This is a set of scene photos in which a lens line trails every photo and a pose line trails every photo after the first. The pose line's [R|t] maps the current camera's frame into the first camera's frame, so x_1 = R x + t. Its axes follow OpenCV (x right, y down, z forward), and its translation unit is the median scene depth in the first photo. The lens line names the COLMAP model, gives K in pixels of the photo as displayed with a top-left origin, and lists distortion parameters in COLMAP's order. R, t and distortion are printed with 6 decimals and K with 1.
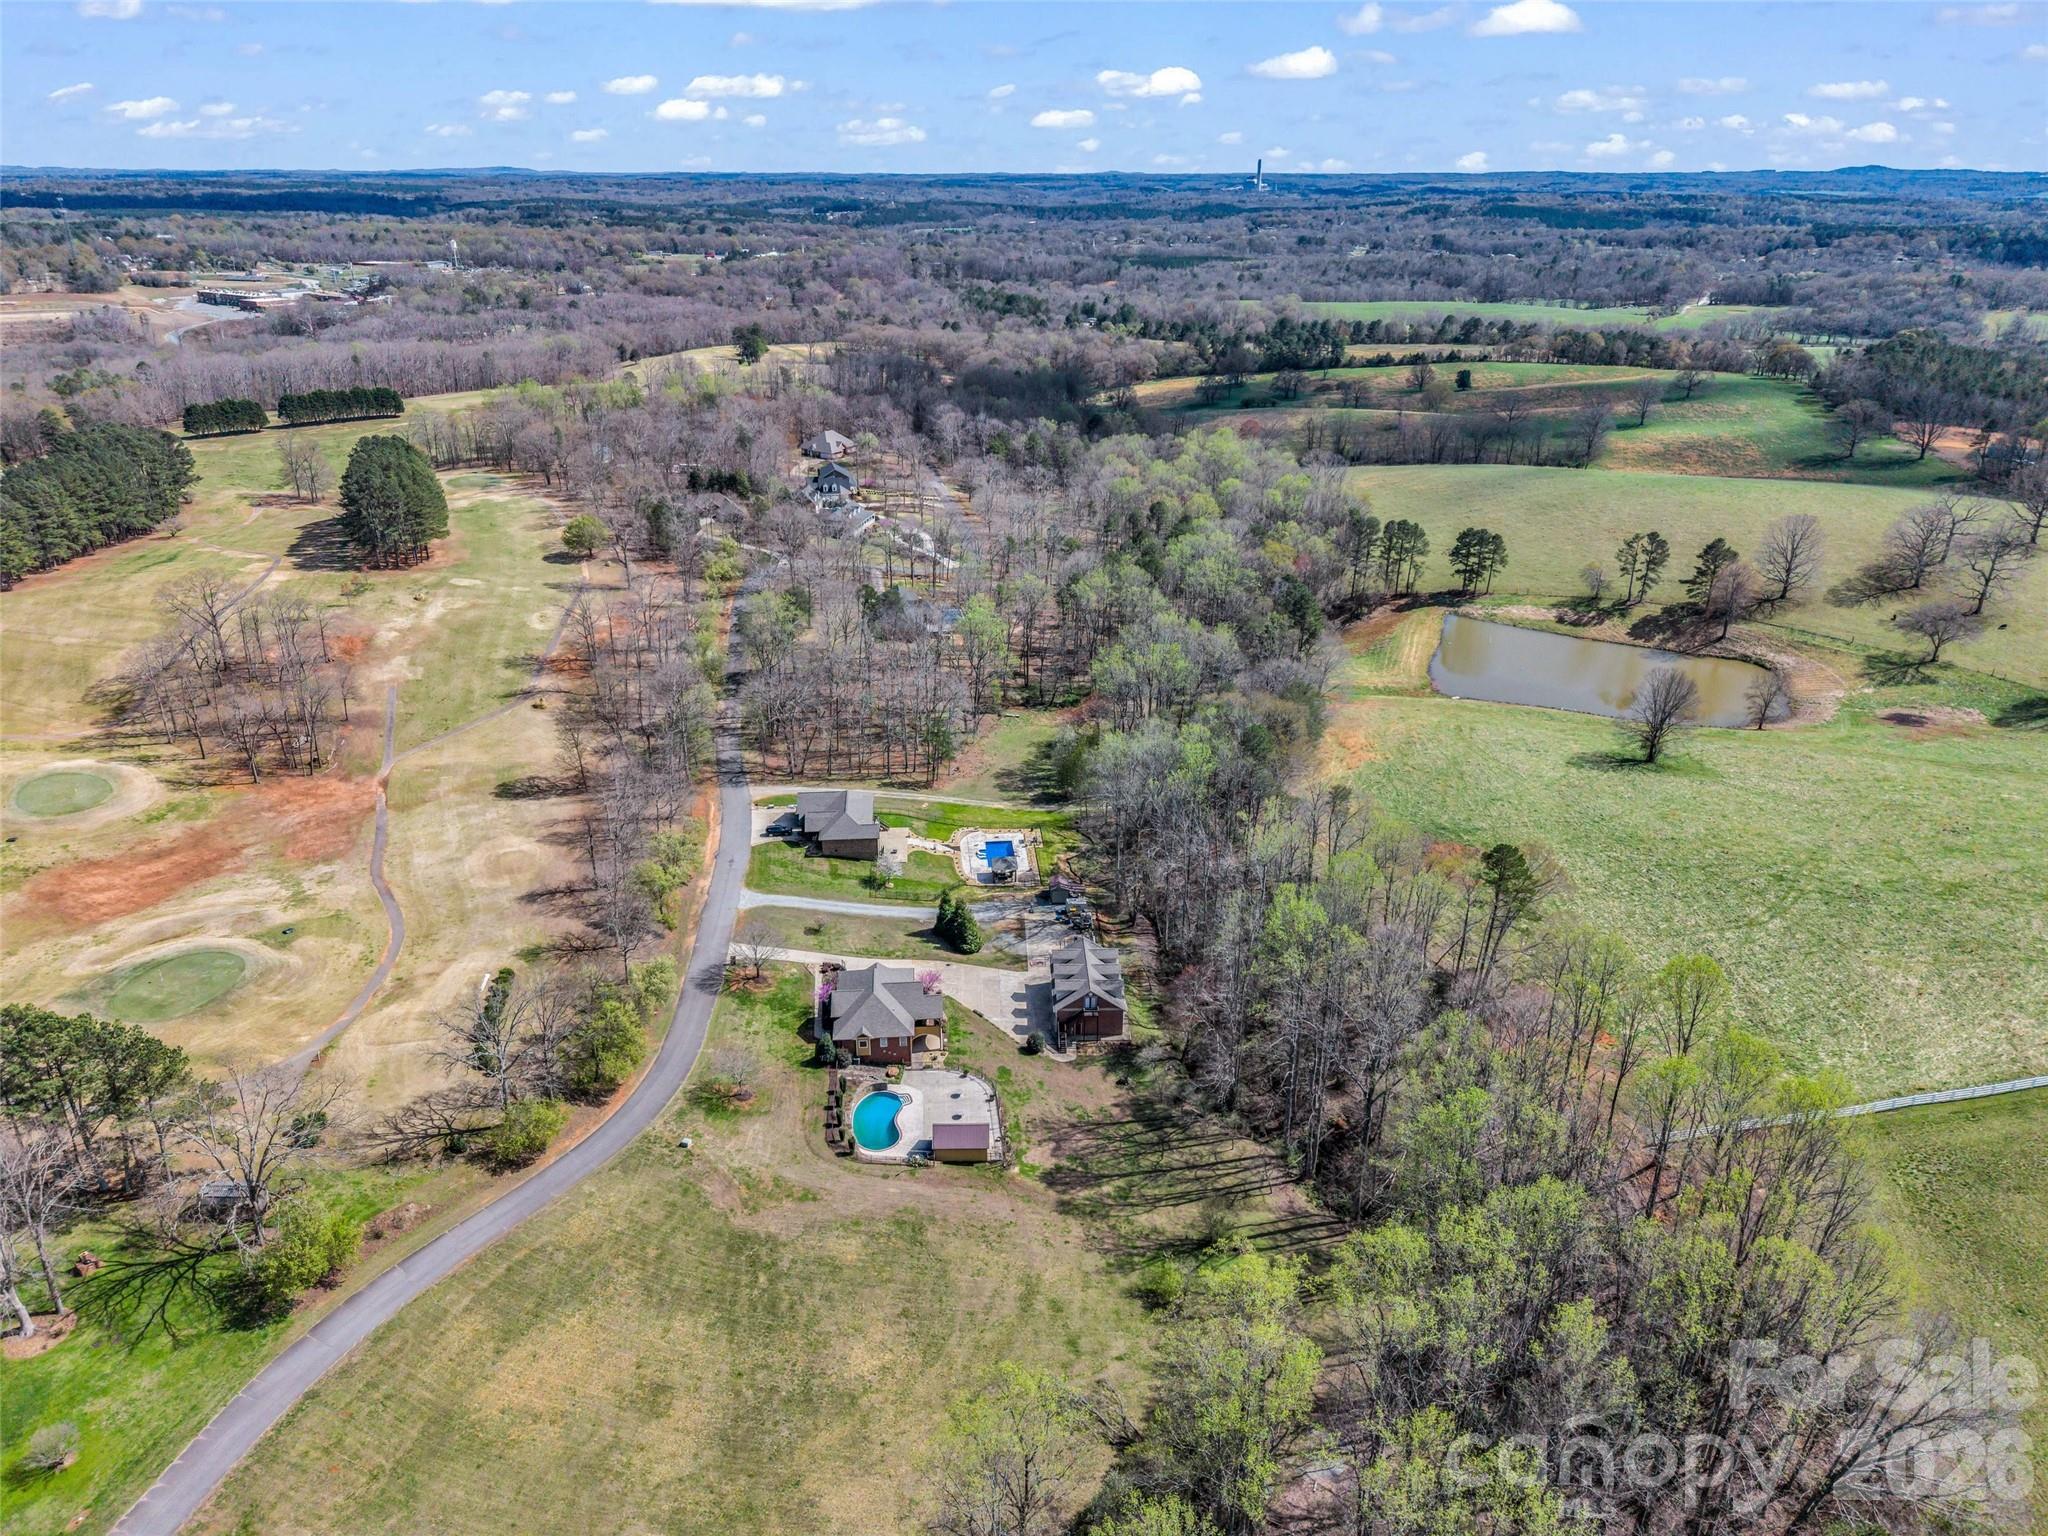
lens RADIAL K [[1380.5, 0, 1023.6], [0, 1380.5, 767.9], [0, 0, 1]] dist [-0.000002, -0.002636]
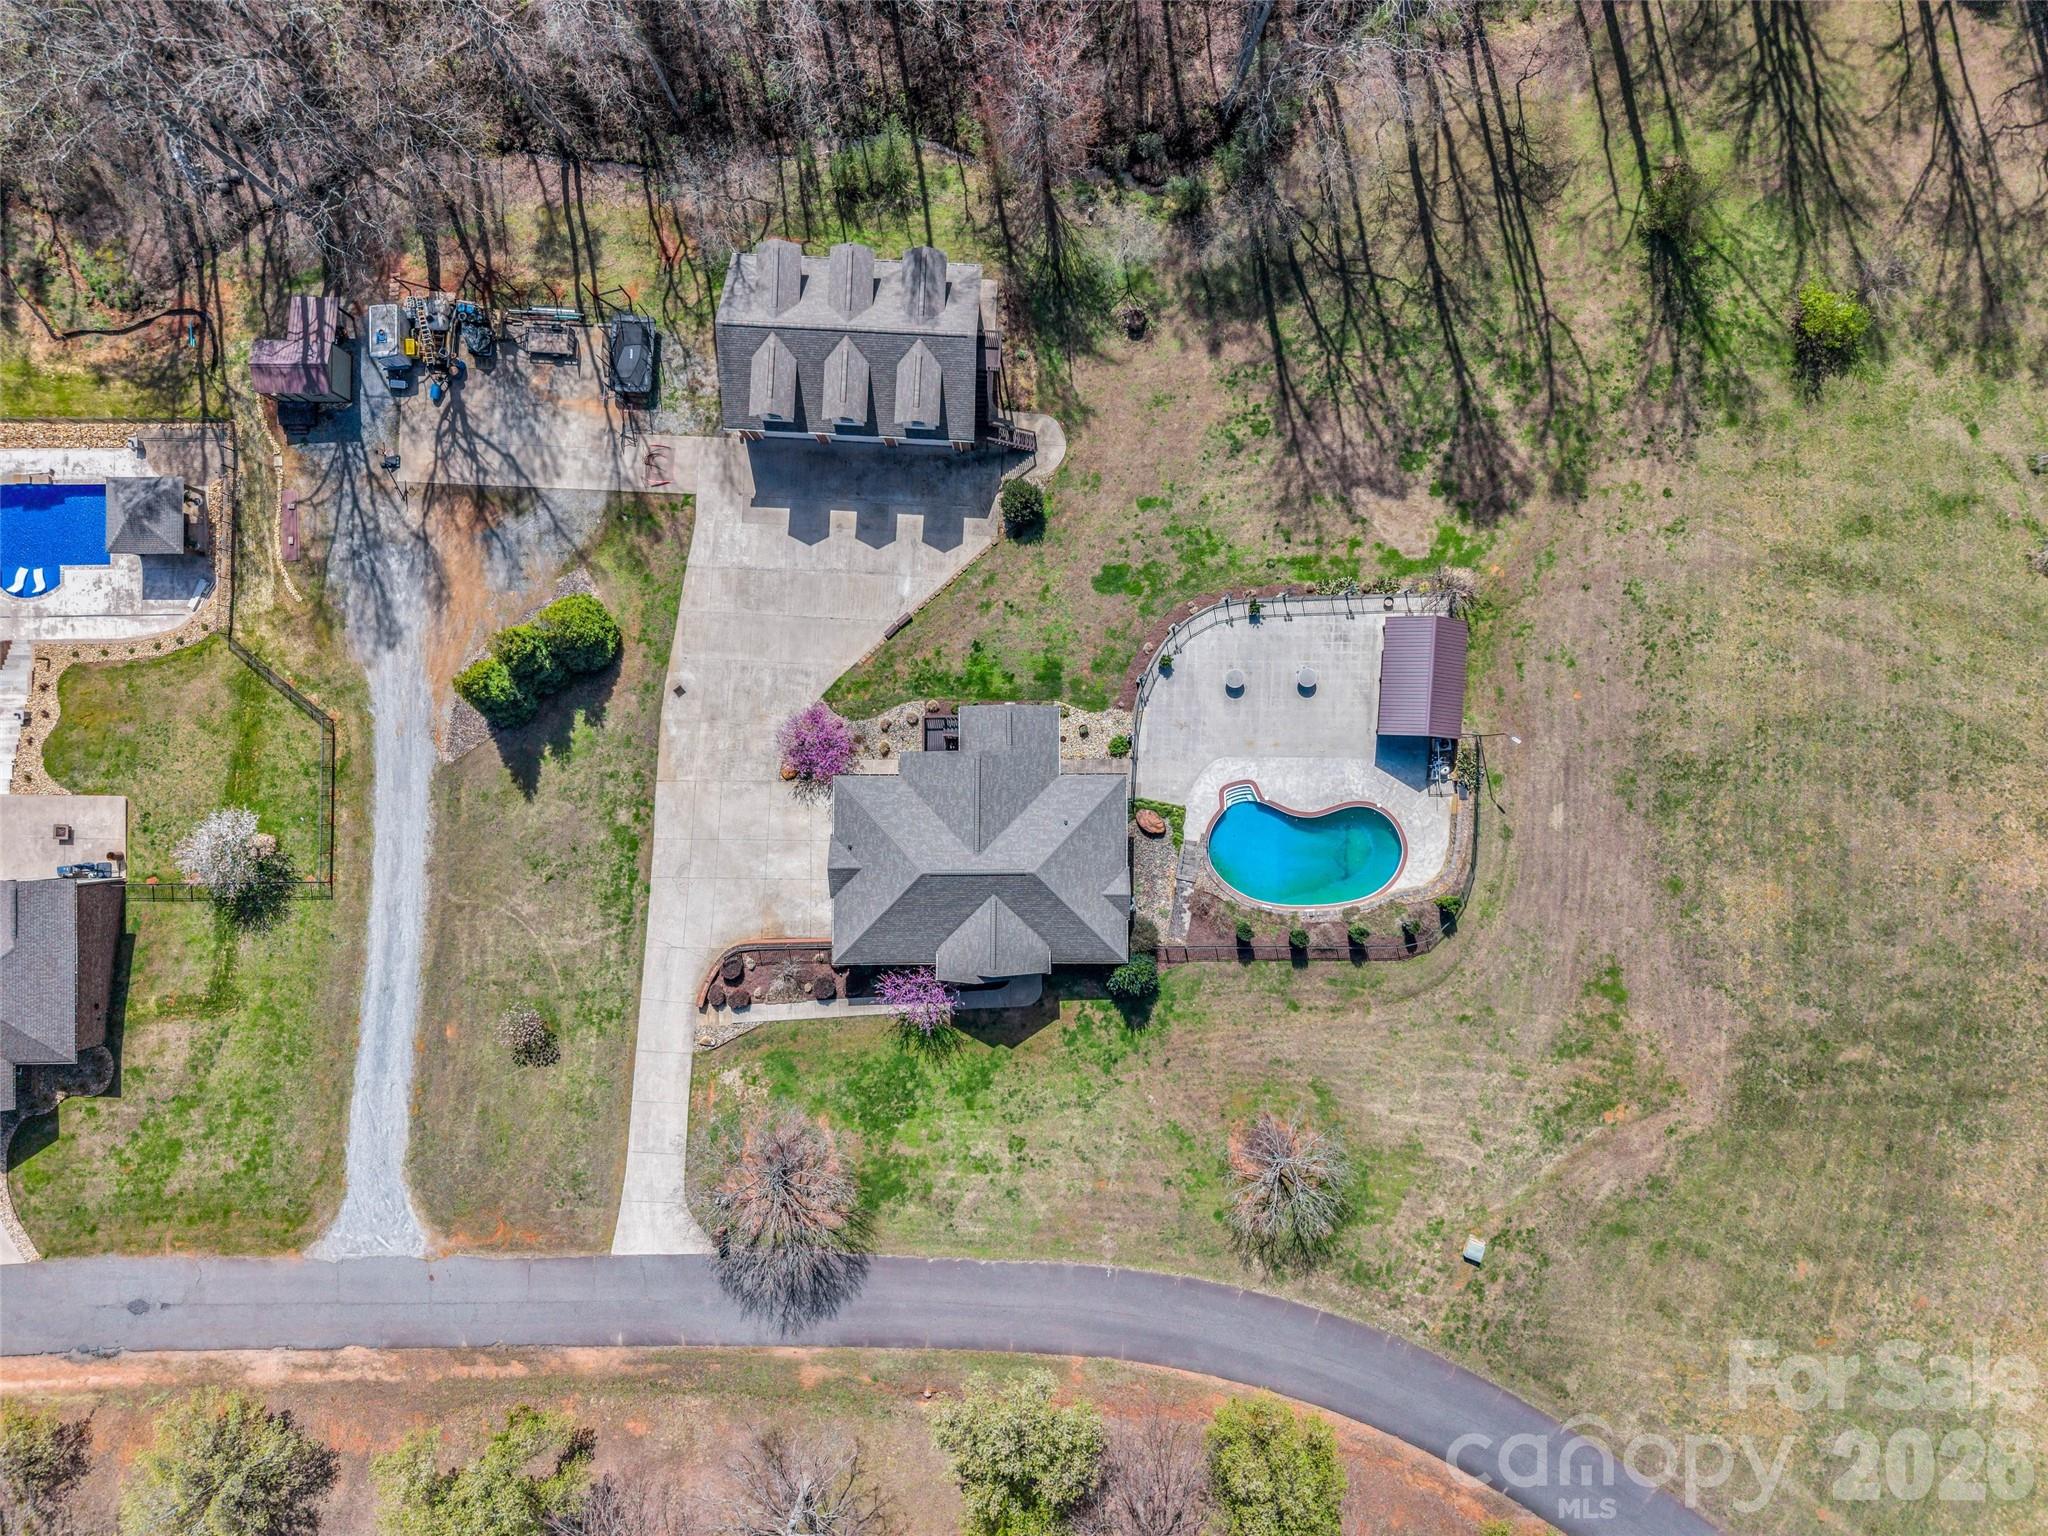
lens RADIAL K [[1380.5, 0, 1023.9], [0, 1380.5, 766.9], [0, 0, 1]] dist [-0.000002, -0.002636]
pose [[0.073047, -0.997327, 0.001649, -0.086021], [0.399611, 0.030783, 0.916168, -0.222025], [-0.913770, -0.066265, 0.400792, 0.923506]]
